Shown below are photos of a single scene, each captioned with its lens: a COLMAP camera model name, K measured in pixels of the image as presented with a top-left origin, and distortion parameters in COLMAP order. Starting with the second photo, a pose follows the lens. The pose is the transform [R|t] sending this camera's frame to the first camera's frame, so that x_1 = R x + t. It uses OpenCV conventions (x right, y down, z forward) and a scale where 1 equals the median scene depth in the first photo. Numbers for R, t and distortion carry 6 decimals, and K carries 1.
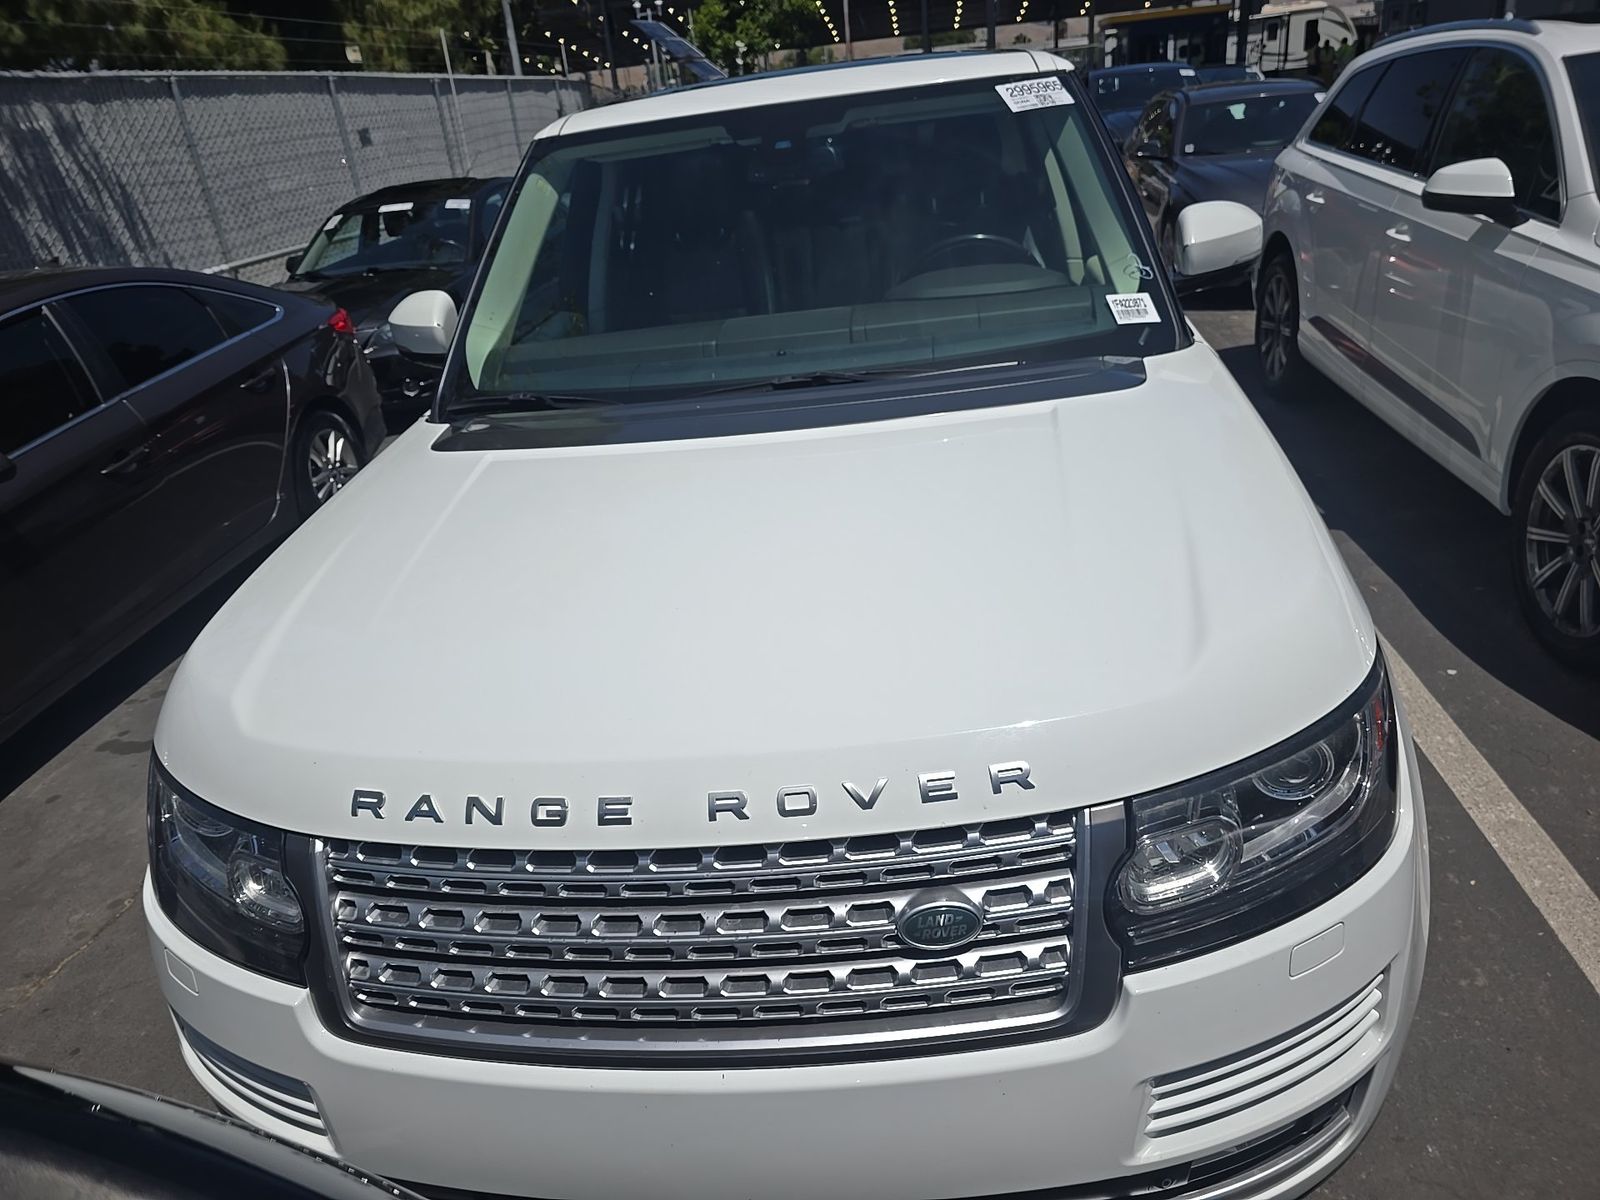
lens RADIAL K [[1094.6, 0, 798.8], [0, 1094.6, 604.4], [0, 0, 1]] dist [0.028988, -0.030028]
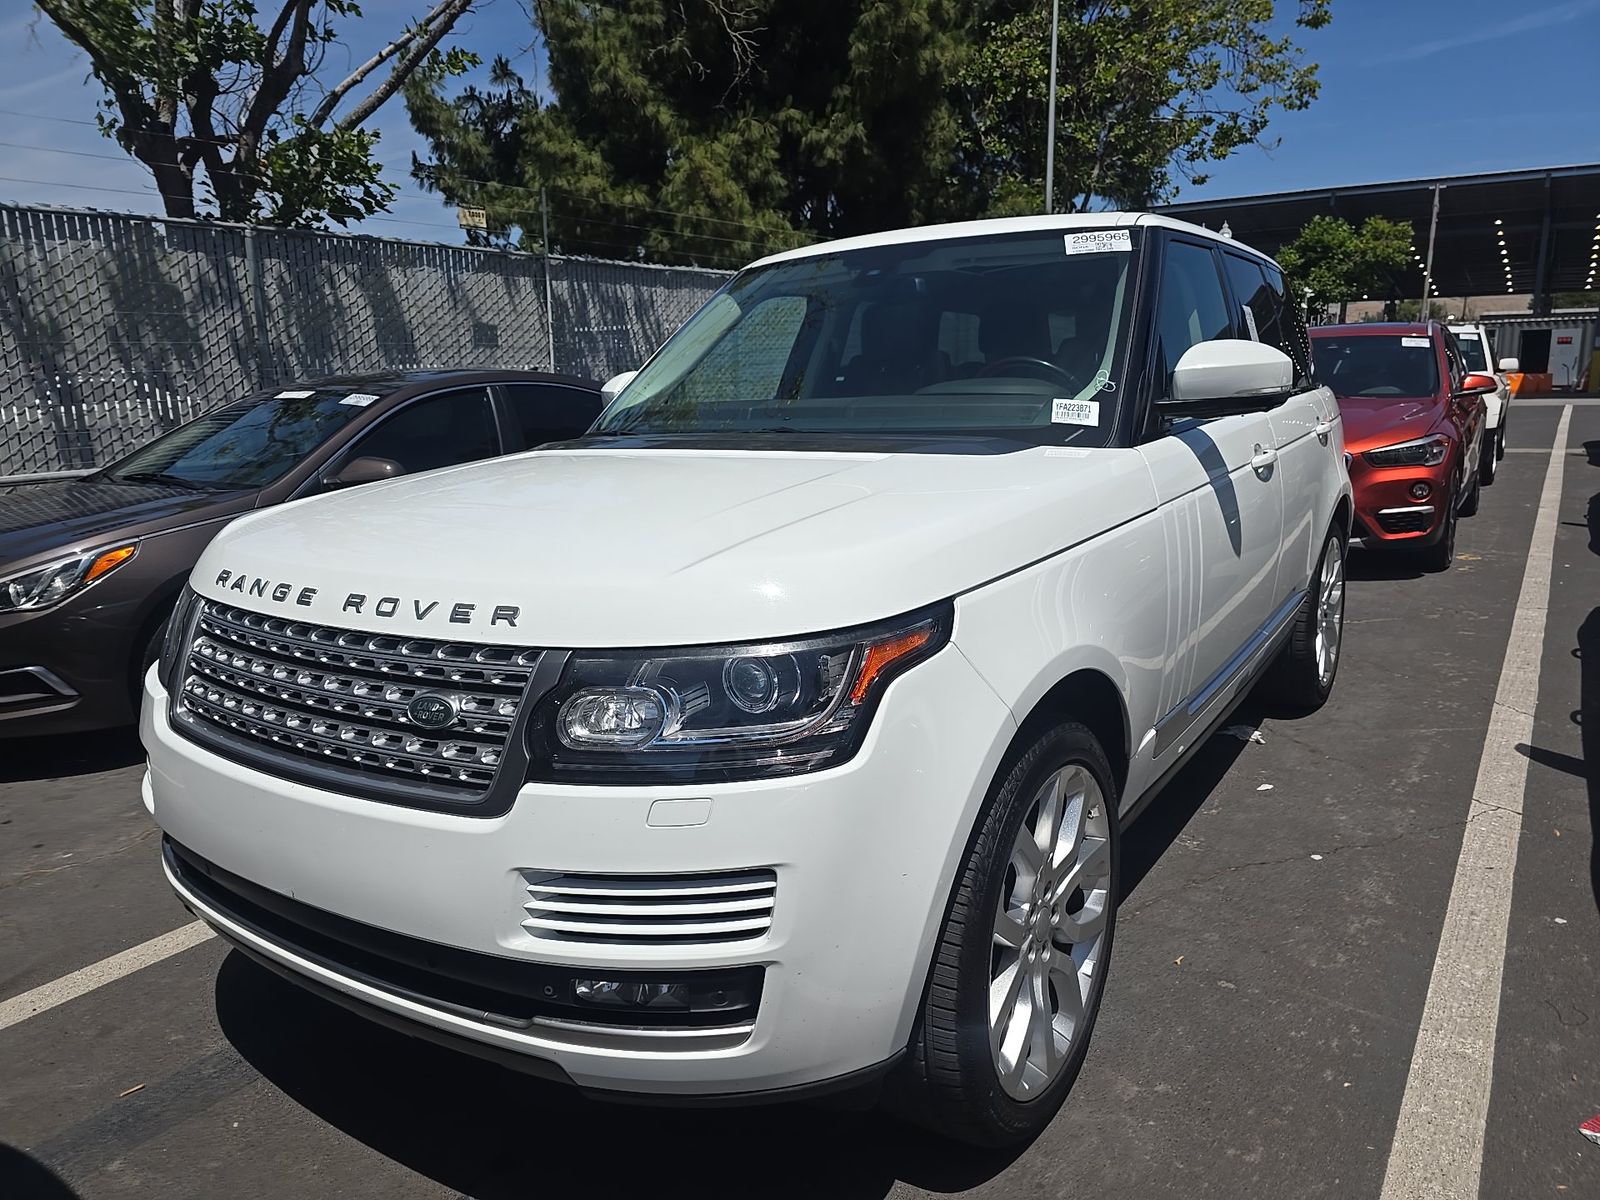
lens RADIAL K [[1094.6, 0, 810.5], [0, 1094.6, 603.1], [0, 0, 1]] dist [0.028988, -0.030028]
pose [[0.877577, 0.175021, -0.446347, 0.500188], [-0.257306, 0.957484, -0.130450, 0.099764], [0.404539, 0.229328, 0.885301, -0.013357]]
